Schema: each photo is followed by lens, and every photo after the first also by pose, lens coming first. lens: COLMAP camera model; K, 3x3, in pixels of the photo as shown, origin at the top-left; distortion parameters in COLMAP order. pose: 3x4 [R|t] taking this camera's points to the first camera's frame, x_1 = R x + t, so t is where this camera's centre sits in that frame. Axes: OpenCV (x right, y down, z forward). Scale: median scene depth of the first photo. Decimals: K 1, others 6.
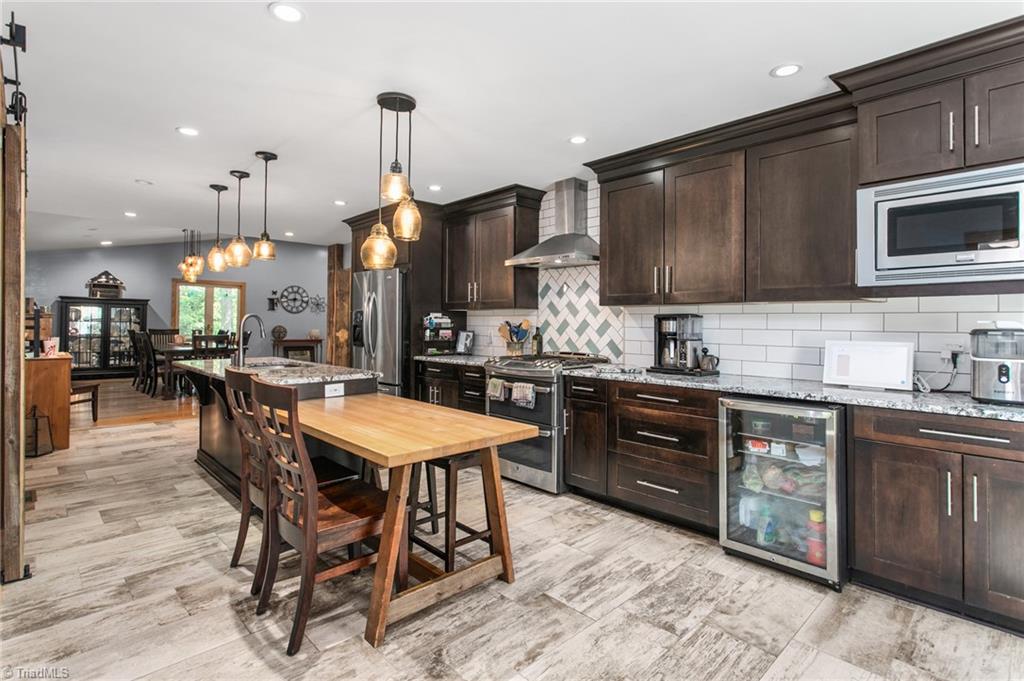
lens RADIAL K [[501.2, 0, 515.9], [0, 501.2, 326.0], [0, 0, 1]] dist [-0.001041, -0.000349]
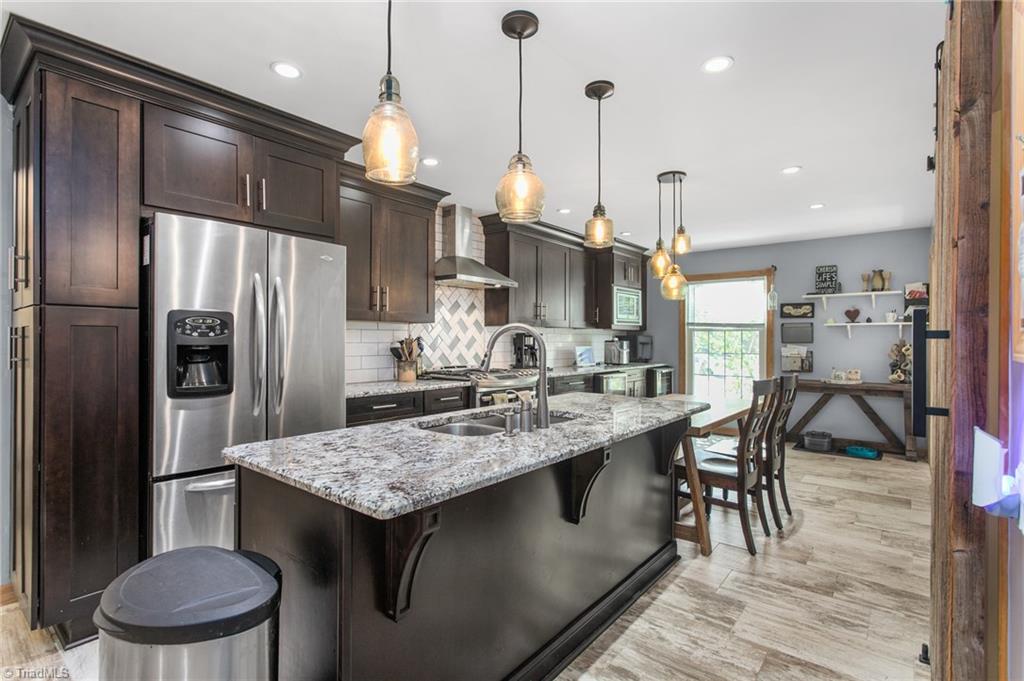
lens RADIAL K [[486.7, 0, 531.2], [0, 486.7, 342.4], [0, 0, 1]] dist [0.000156, 0.000007]
pose [[-0.139797, -0.000796, 0.990180, -1.260857], [-0.003294, 0.999995, 0.000339, 0.001042], [-0.990175, -0.003215, -0.139798, 1.317462]]
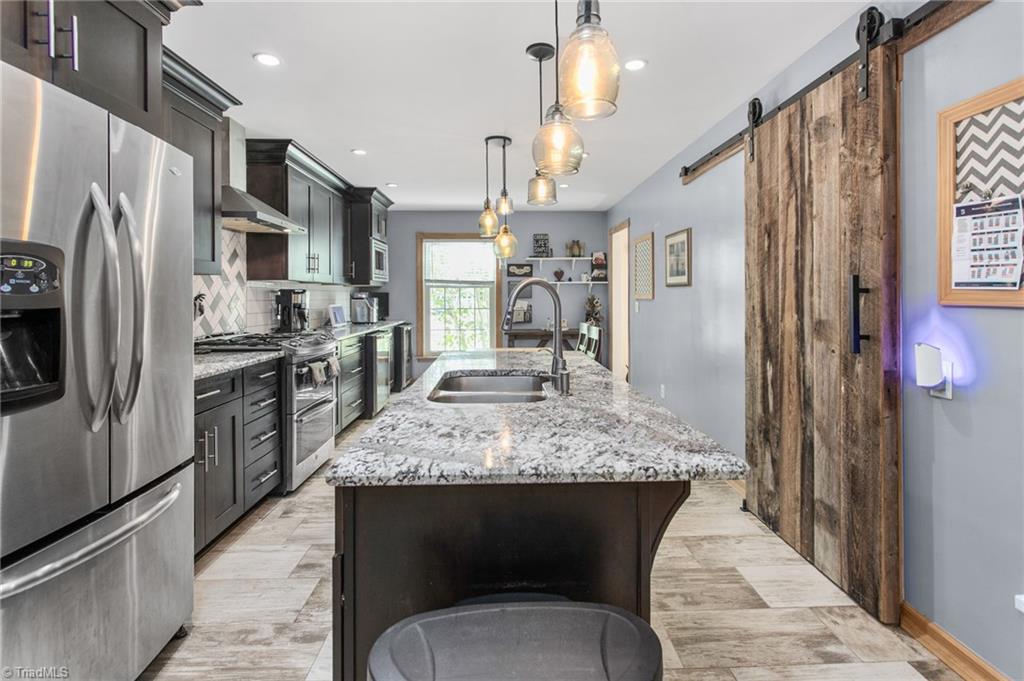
lens RADIAL K [[494.4, 0, 527.0], [0, 494.4, 297.1], [0, 0, 1]] dist [0.006962, 0.000529]
pose [[-0.748146, 0.007960, 0.663486, -1.044724], [0.008396, 0.999962, -0.002530, 0.001426], [-0.663481, 0.003678, -0.748185, 1.682771]]
